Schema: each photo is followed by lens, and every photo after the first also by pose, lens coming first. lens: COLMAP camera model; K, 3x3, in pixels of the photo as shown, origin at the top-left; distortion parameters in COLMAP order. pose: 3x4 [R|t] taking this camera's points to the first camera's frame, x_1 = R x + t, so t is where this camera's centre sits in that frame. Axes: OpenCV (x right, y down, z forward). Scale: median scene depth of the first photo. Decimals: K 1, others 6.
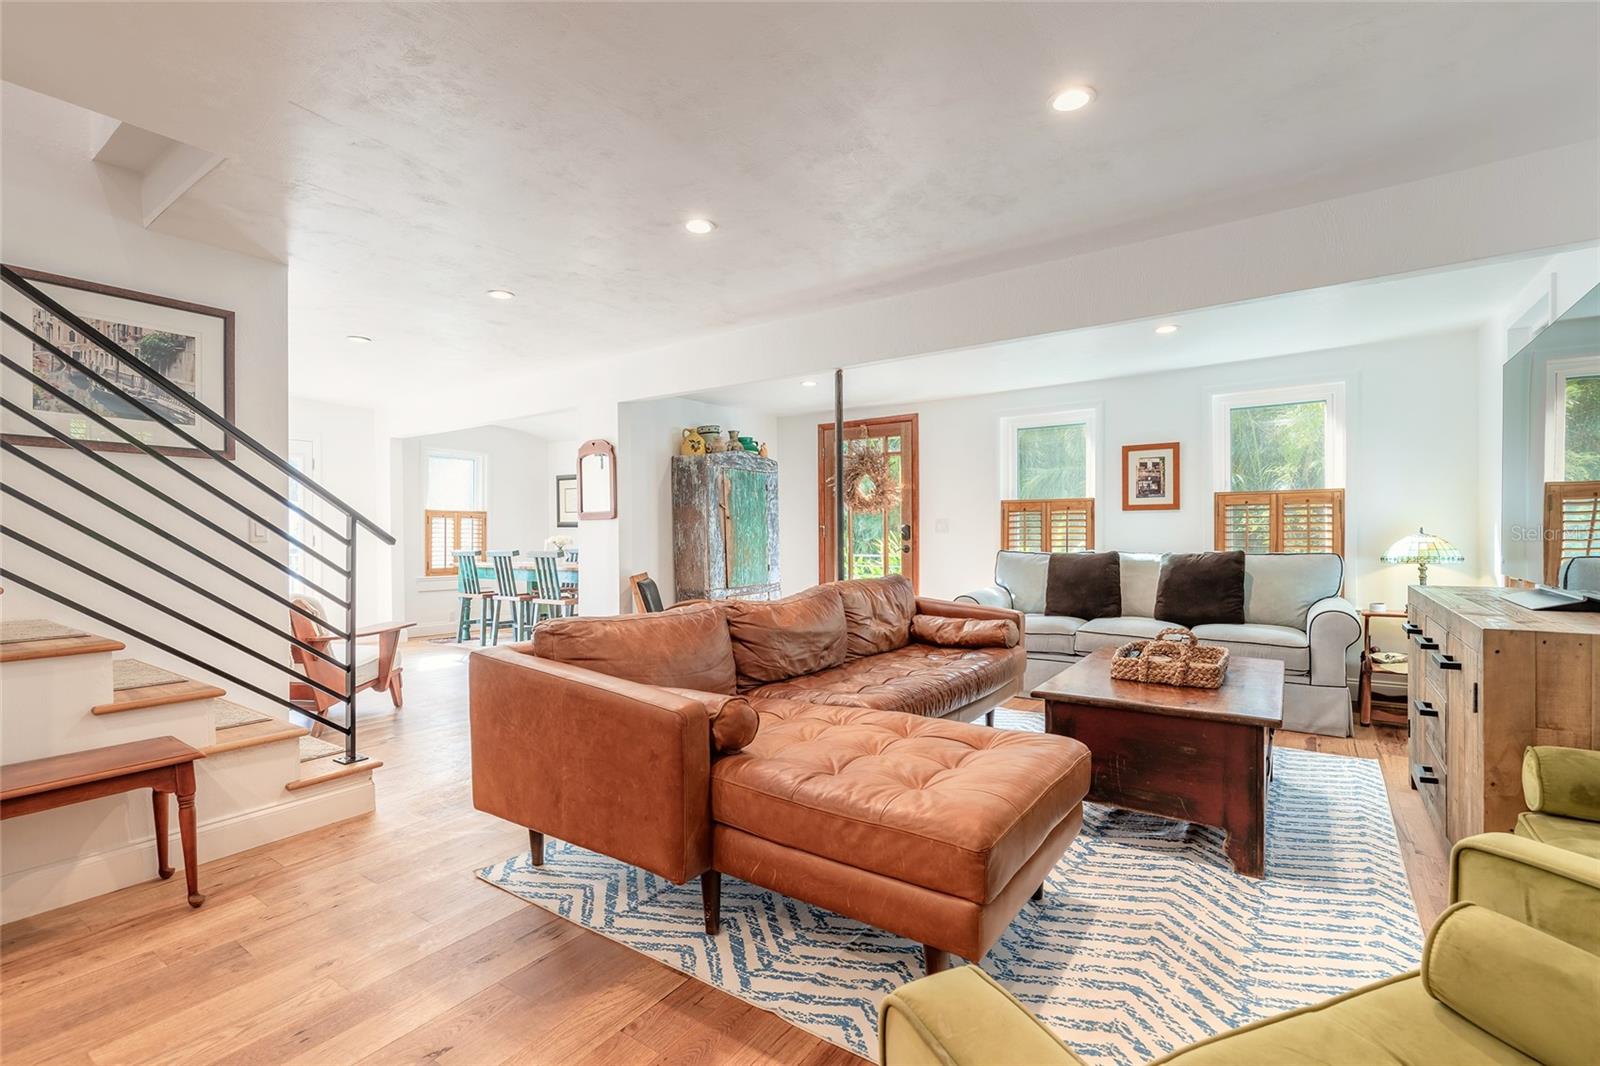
lens RADIAL K [[720.3, 0, 792.9], [0, 720.3, 539.9], [0, 0, 1]] dist [0.002809, -0.000127]
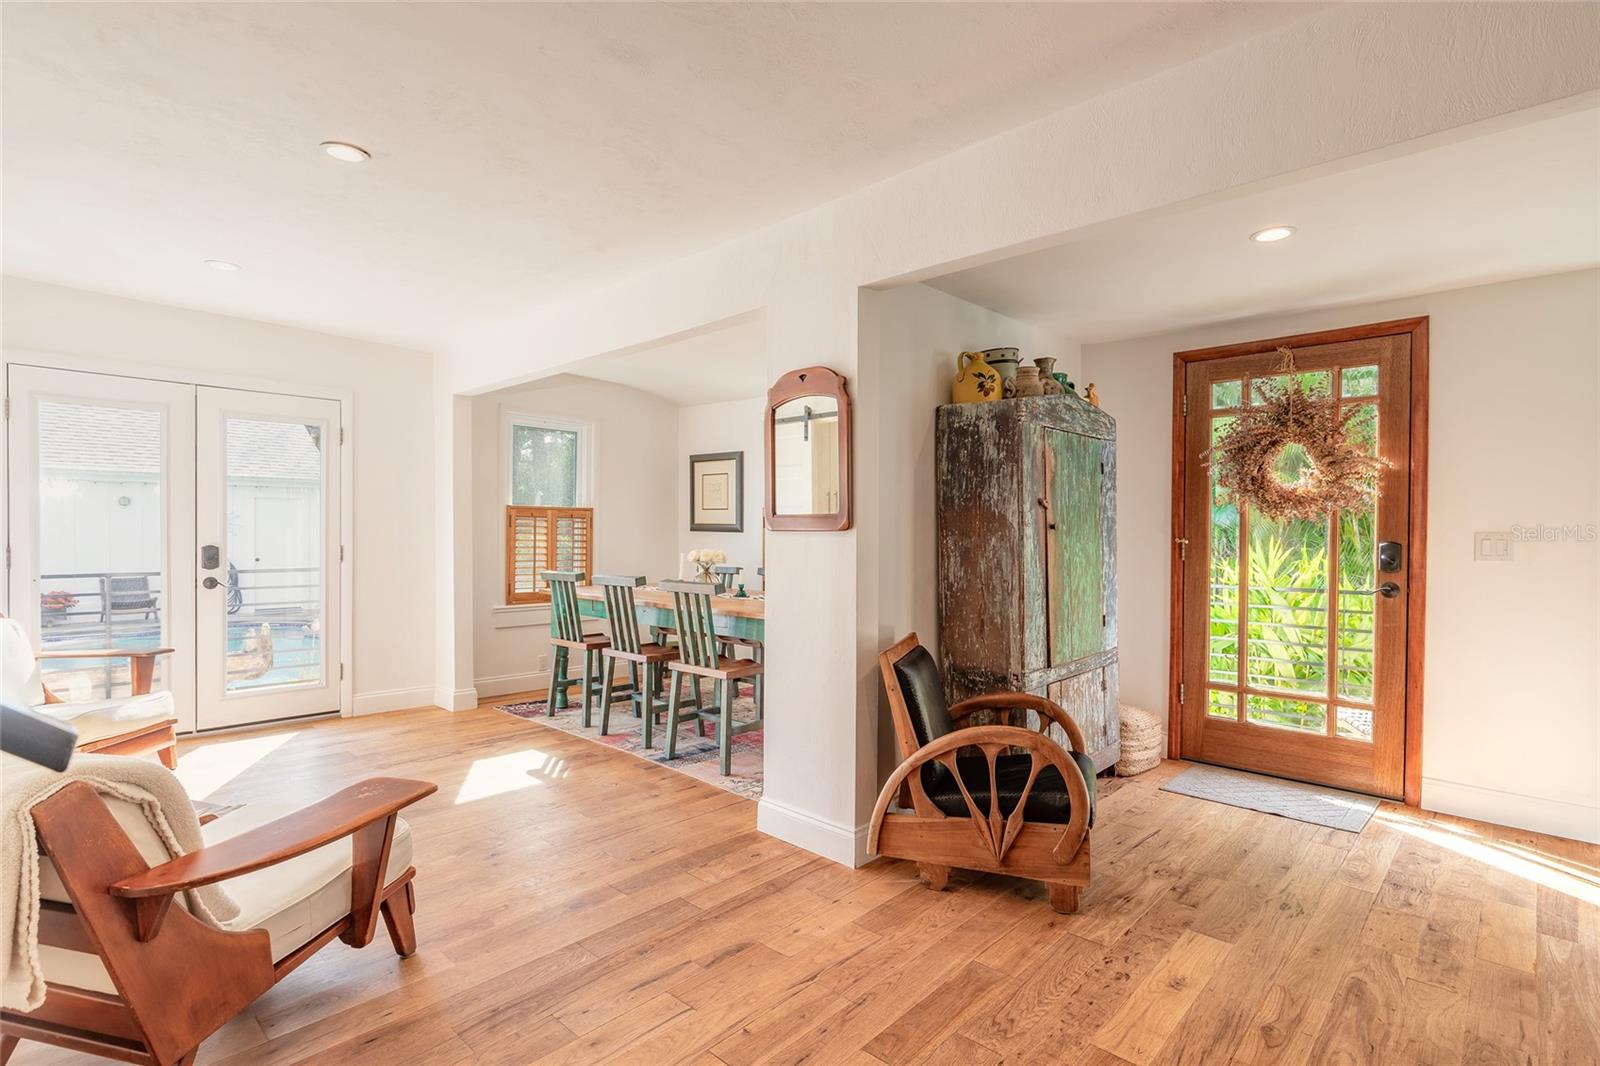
lens RADIAL K [[796.9, 0, 793.2], [0, 796.9, 533.2], [0, 0, 1]] dist [-0.001361, -0.000130]
pose [[0.987928, 0.009225, -0.154640, -0.161280], [-0.009533, 0.999954, -0.001251, -0.021129], [0.154621, 0.002710, 0.987970, 0.376483]]
